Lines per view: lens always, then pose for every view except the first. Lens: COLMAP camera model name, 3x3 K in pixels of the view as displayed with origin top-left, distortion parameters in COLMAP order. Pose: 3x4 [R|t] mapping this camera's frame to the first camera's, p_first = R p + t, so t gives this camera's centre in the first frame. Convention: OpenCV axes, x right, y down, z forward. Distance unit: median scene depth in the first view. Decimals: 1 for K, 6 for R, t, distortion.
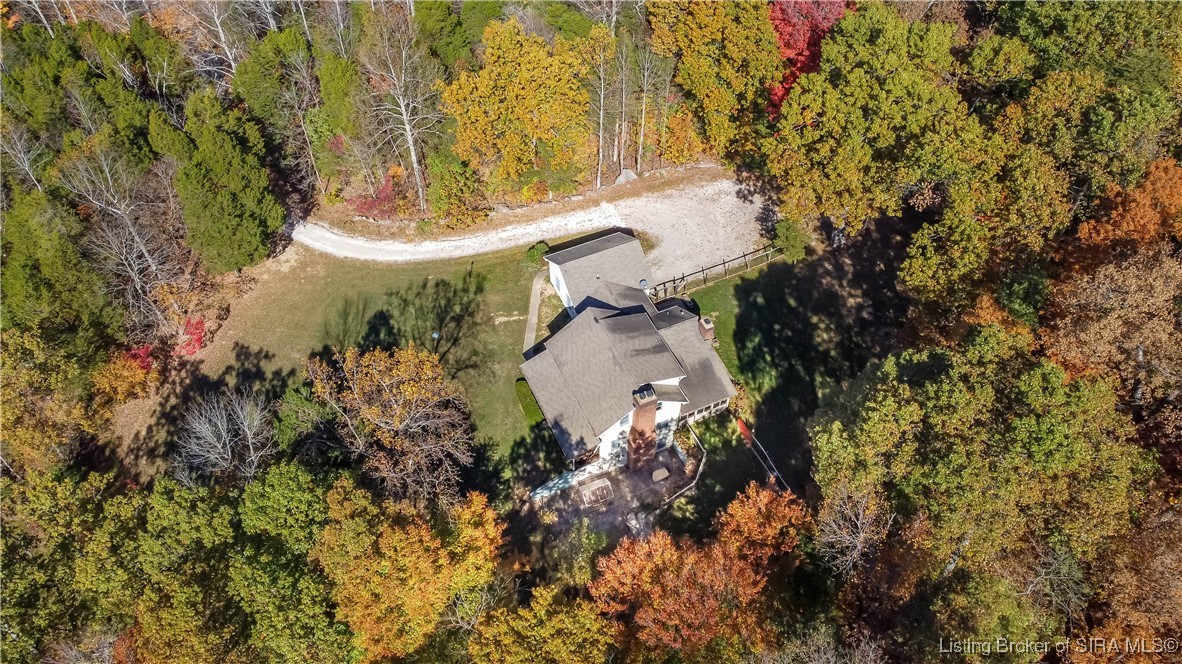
lens RADIAL K [[905.8, 0, 595.0], [0, 905.8, 309.2], [0, 0, 1]] dist [0.007650, 0.000313]
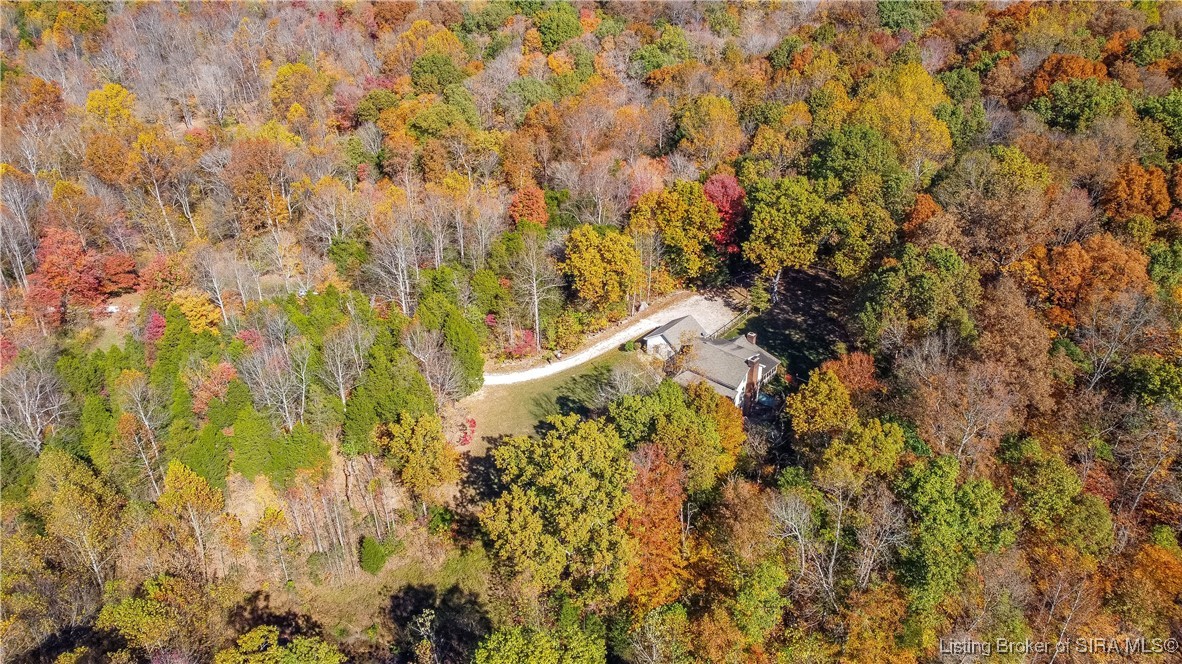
lens RADIAL K [[905.8, 0, 595.0], [0, 905.8, 309.2], [0, 0, 1]] dist [0.007650, 0.000313]
pose [[0.909709, -0.212777, 0.356587, -0.755403], [0.320417, 0.905910, -0.276874, 0.347876], [-0.264124, 0.366132, 0.892293, -0.579219]]
